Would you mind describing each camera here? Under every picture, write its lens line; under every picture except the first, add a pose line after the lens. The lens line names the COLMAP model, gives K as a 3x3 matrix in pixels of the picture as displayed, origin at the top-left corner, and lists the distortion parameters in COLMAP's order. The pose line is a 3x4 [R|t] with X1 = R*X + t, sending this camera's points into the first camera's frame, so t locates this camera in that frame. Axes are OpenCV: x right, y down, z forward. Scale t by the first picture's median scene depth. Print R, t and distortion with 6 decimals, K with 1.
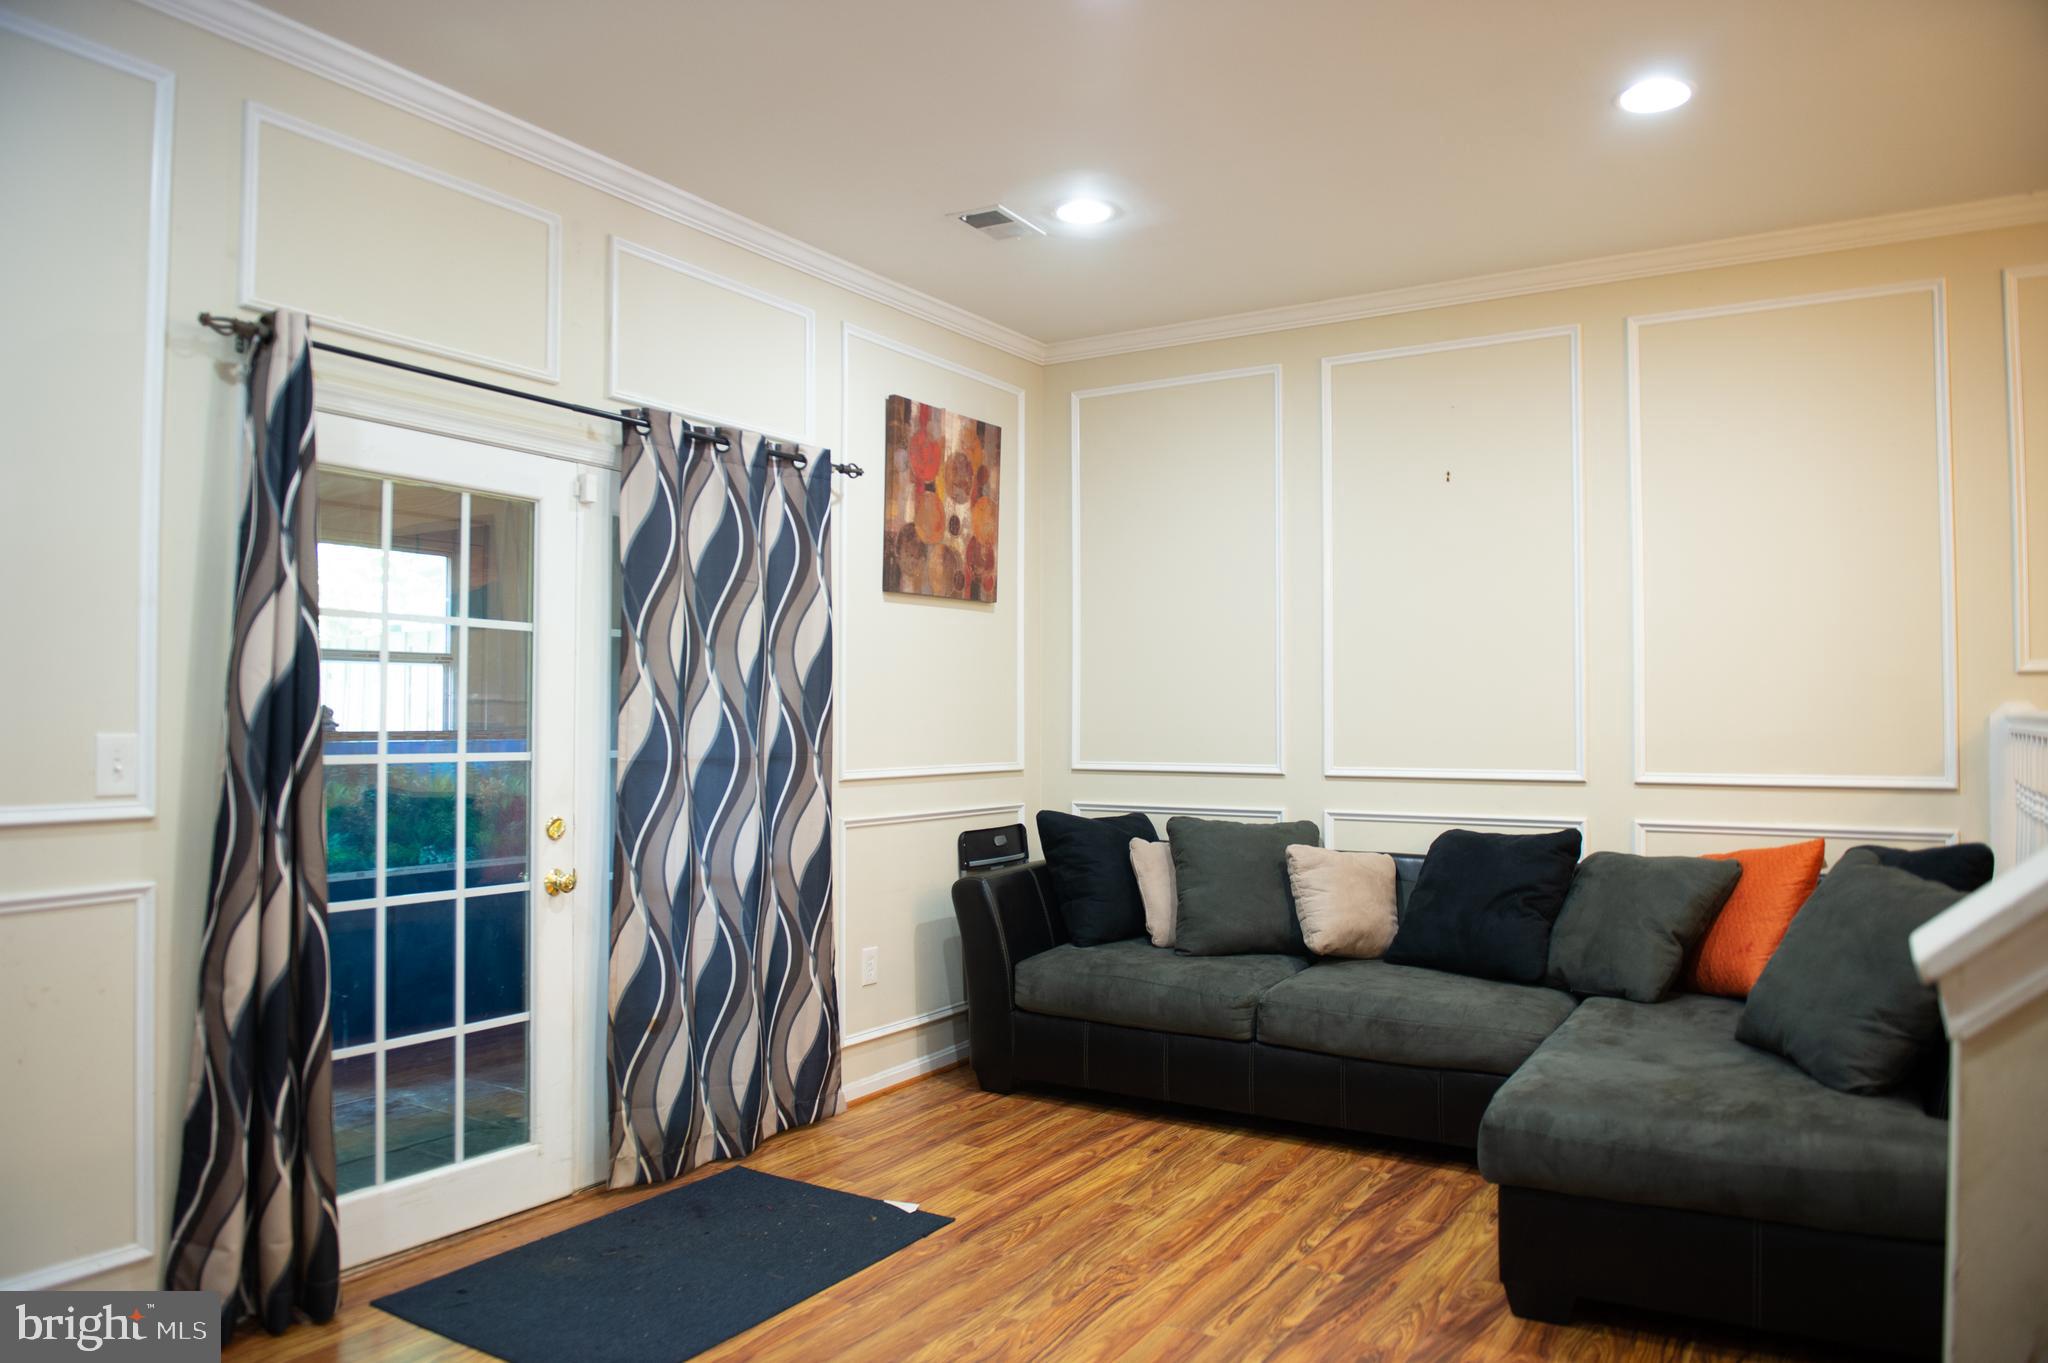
lens RADIAL K [[1377.2, 0, 1023.0], [0, 1377.2, 683.1], [0, 0, 1]] dist [0.006916, -0.005325]
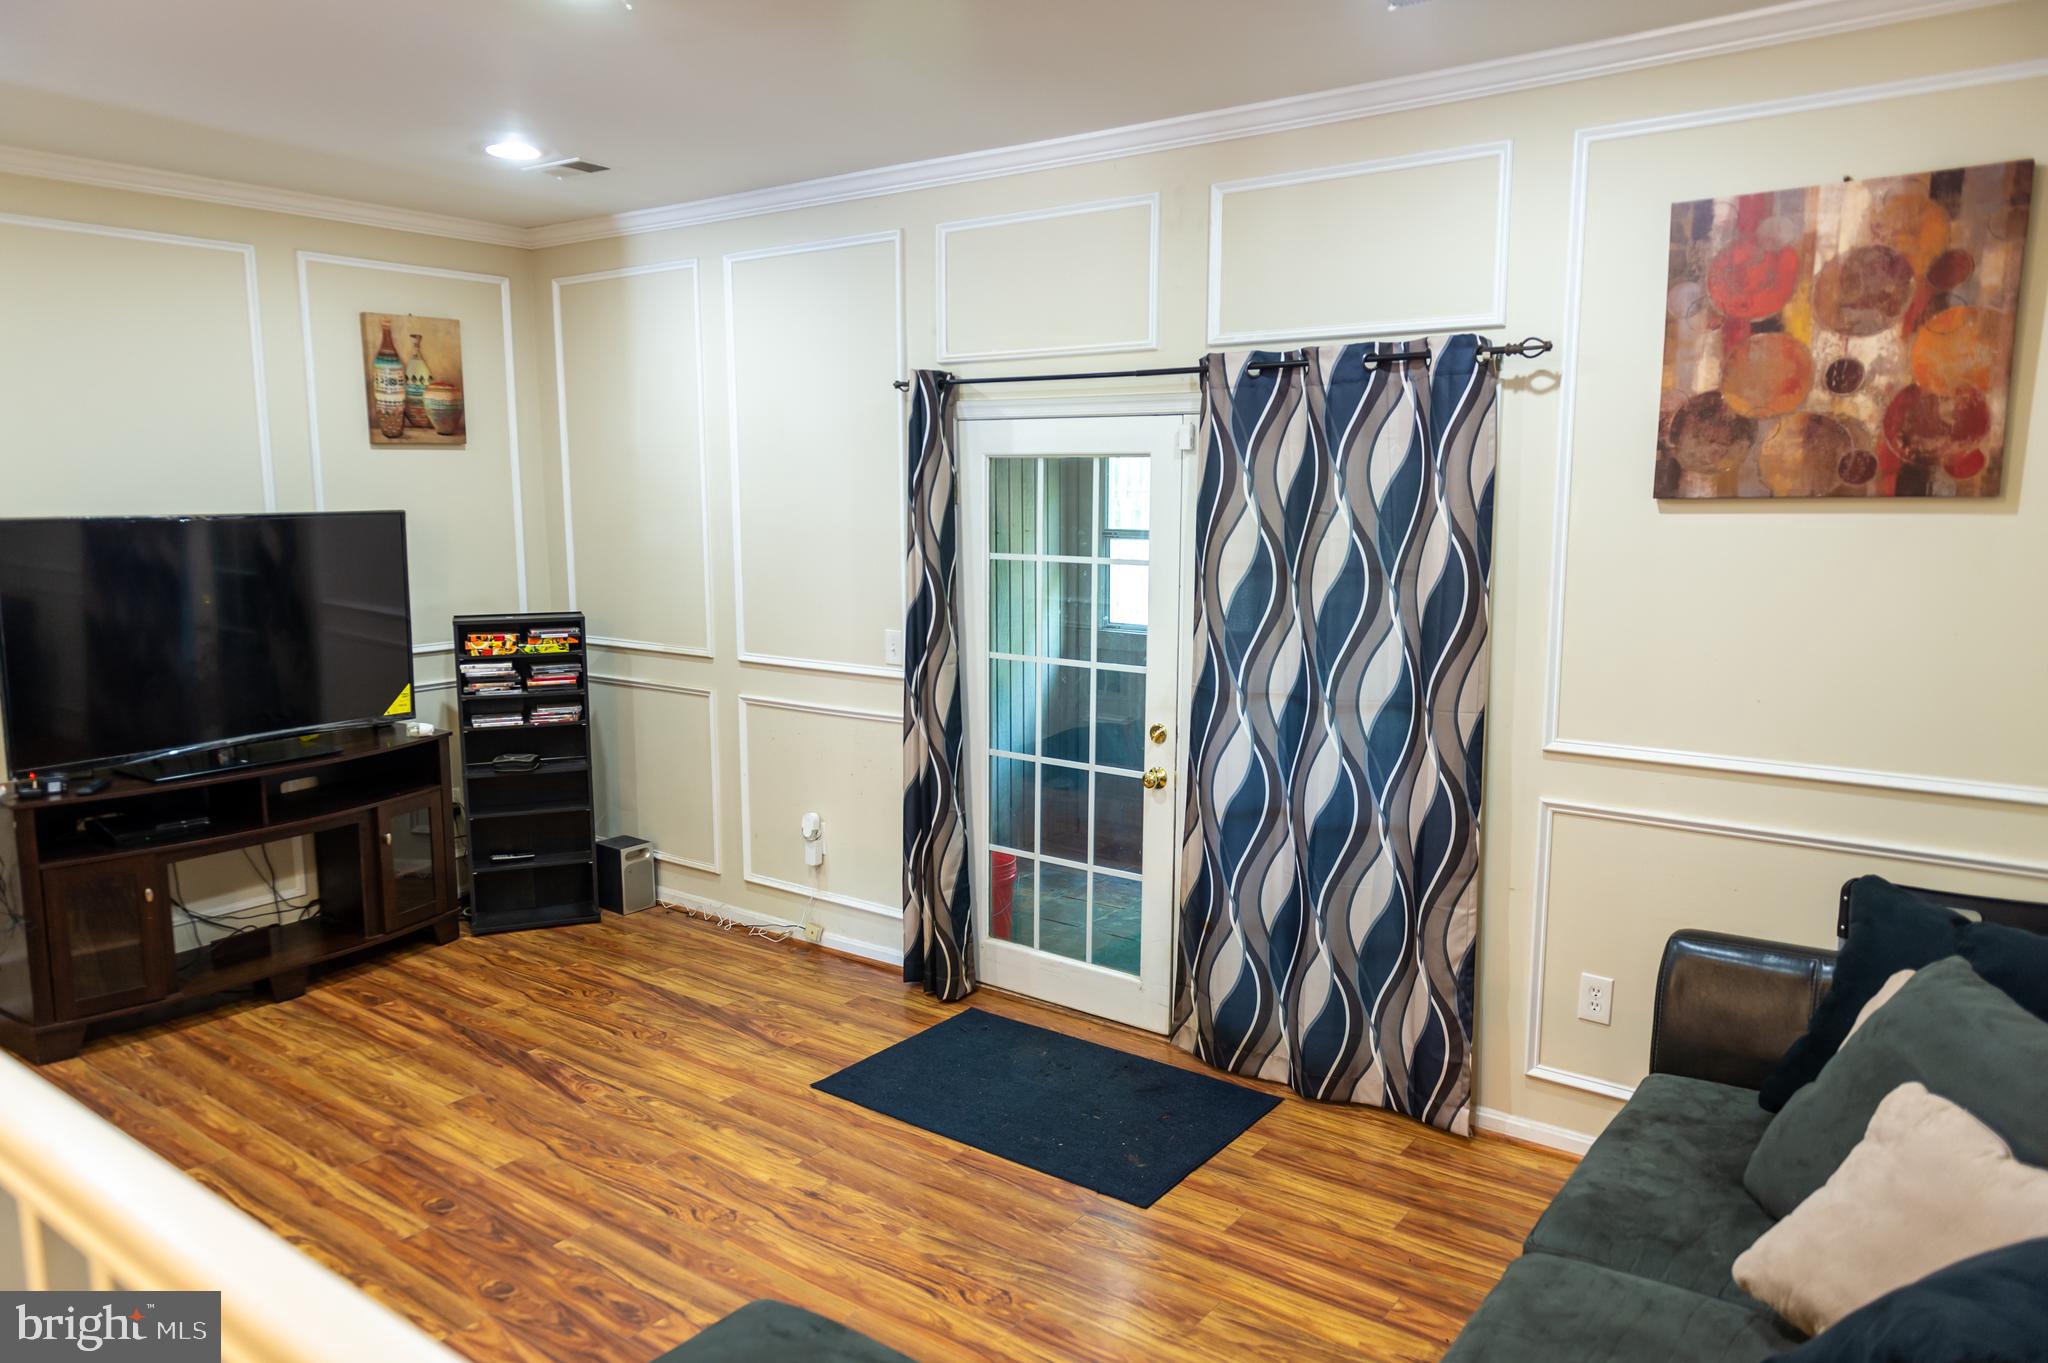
lens RADIAL K [[1377.2, 0, 1023.3], [0, 1377.2, 682.6], [0, 0, 1]] dist [0.006916, -0.005325]
pose [[-0.072029, 0.135986, -0.988089, 0.712435], [0.022209, 0.990635, 0.134718, -0.085789], [0.997155, -0.012240, -0.074374, 0.829750]]
